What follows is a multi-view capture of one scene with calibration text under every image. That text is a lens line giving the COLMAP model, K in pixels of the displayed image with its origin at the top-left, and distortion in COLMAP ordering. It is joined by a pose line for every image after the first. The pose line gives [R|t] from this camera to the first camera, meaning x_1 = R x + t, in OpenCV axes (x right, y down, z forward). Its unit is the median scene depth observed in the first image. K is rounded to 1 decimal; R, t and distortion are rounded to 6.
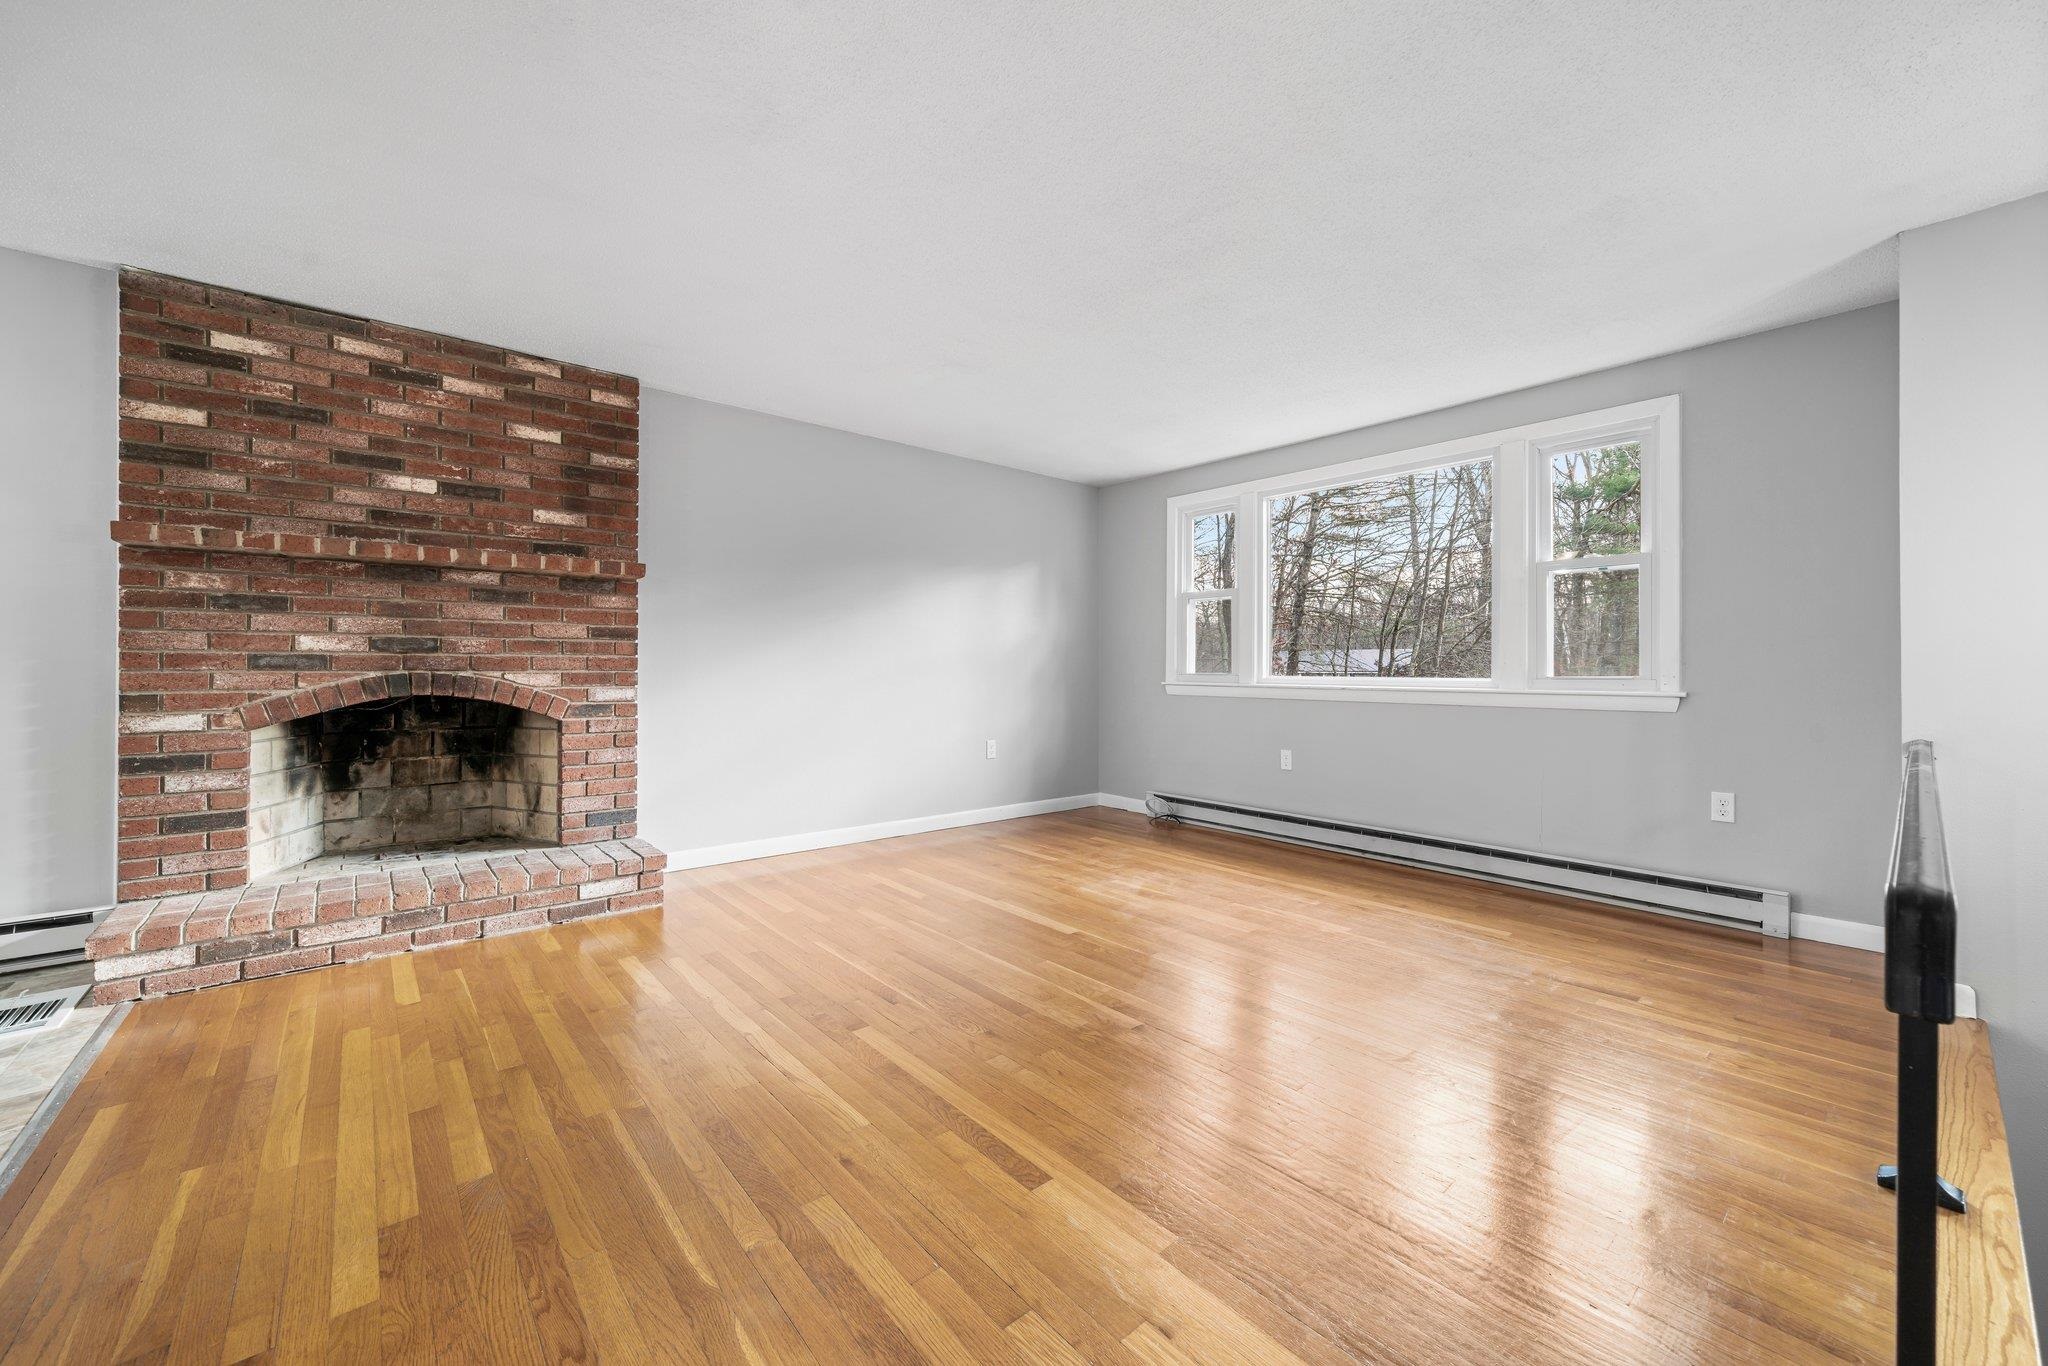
lens RADIAL K [[779.9, 0, 1022.1], [0, 779.9, 665.3], [0, 0, 1]] dist [-0.002378, -0.000106]
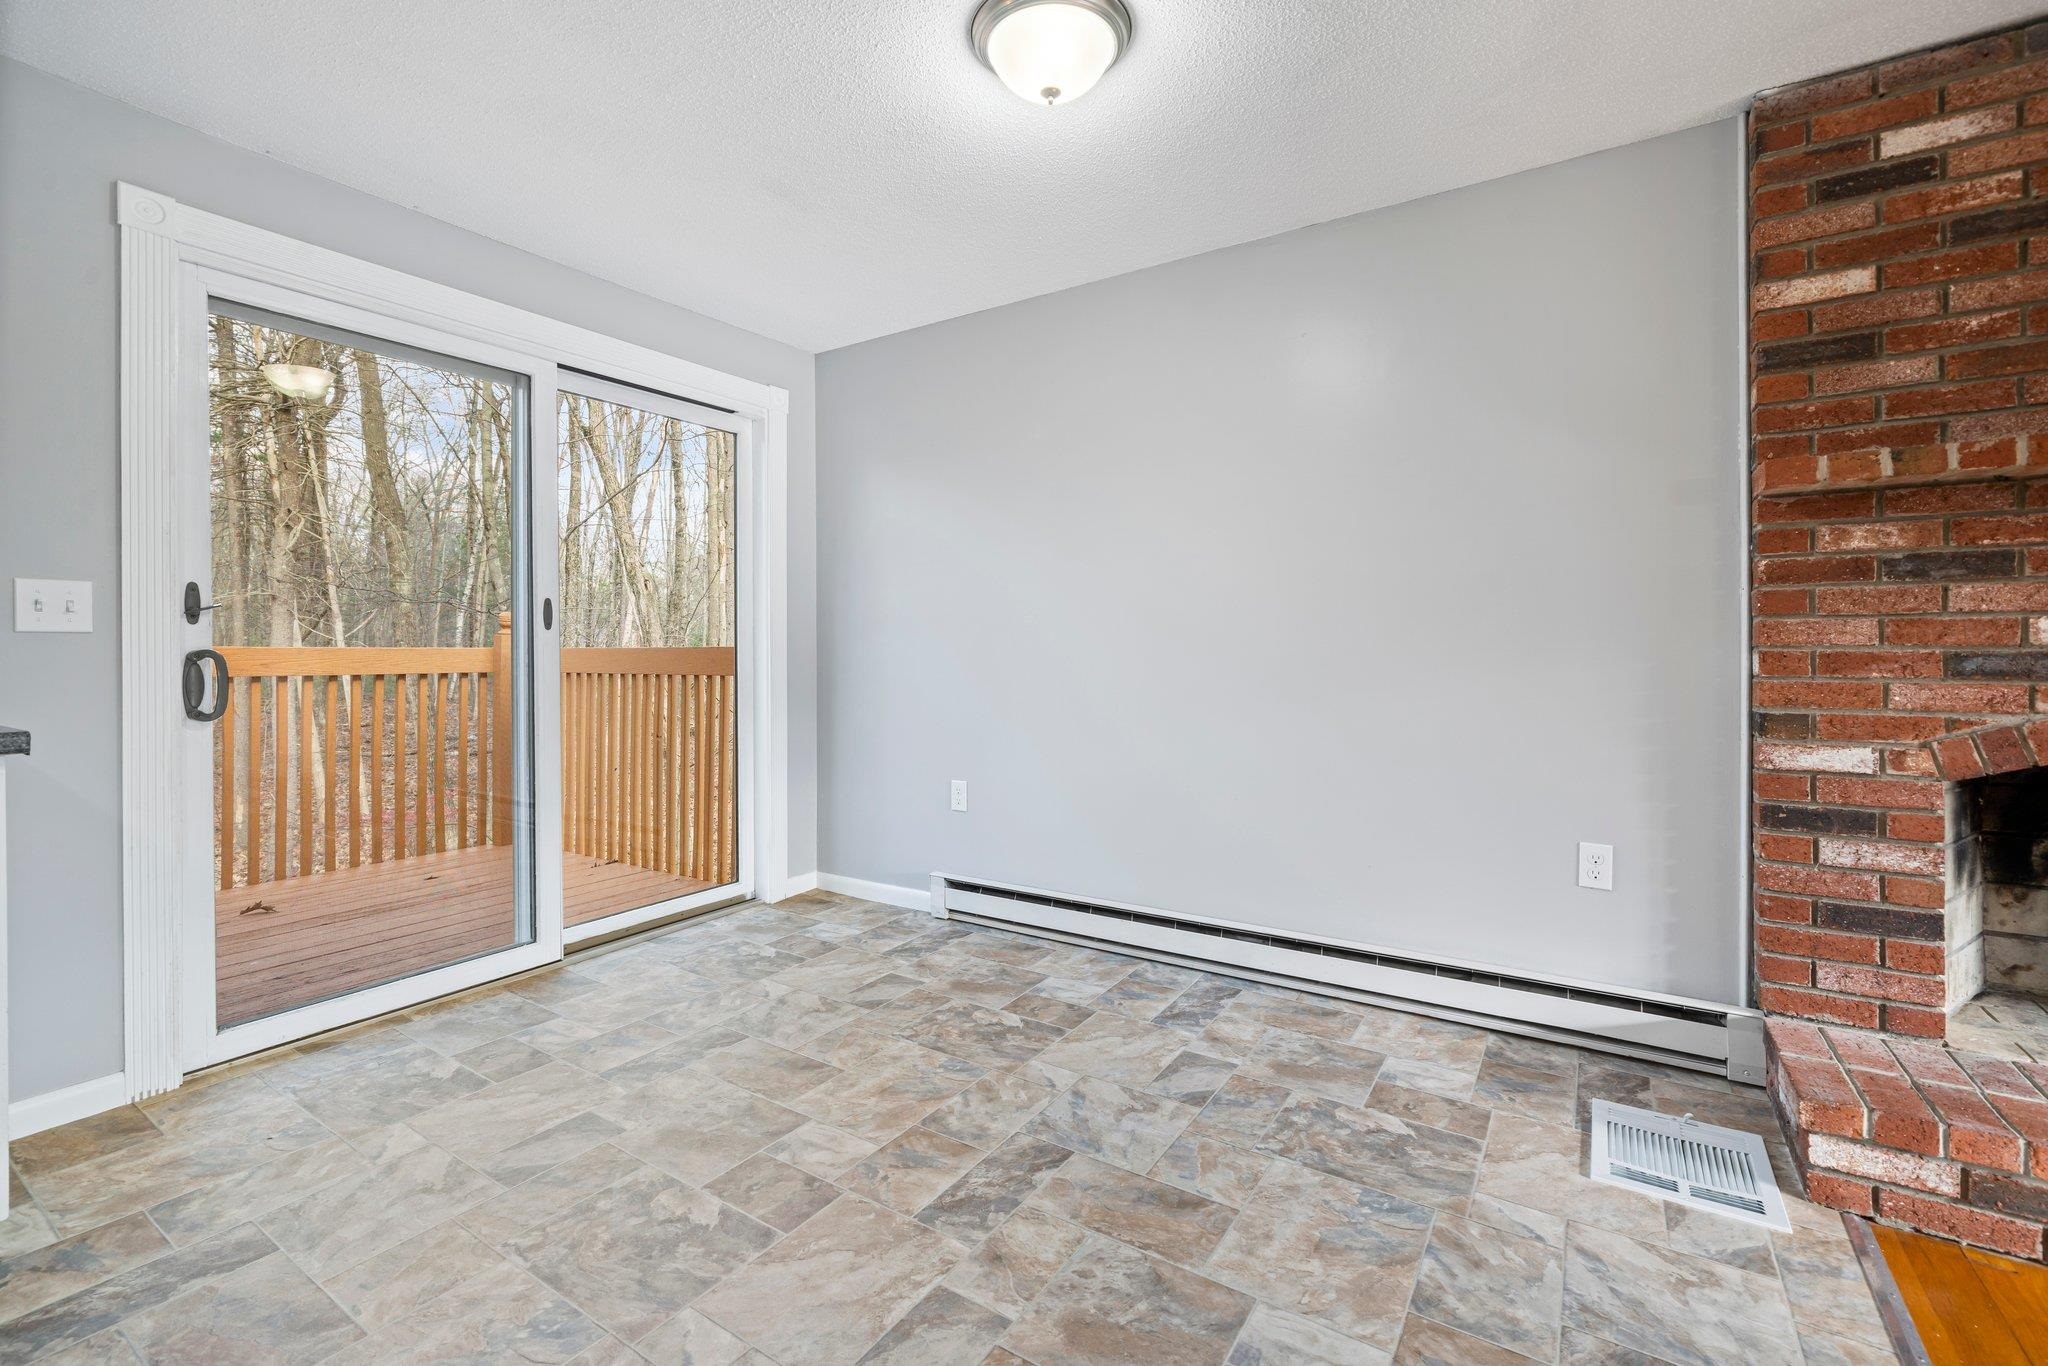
lens RADIAL K [[903.9, 0, 1042.4], [0, 903.9, 649.9], [0, 0, 1]] dist [-0.000560, -0.000300]
pose [[0.303431, -0.004323, -0.952844, -0.561727], [0.006699, 0.999975, -0.002404, -0.019706], [0.952830, -0.005654, 0.303452, 0.138304]]
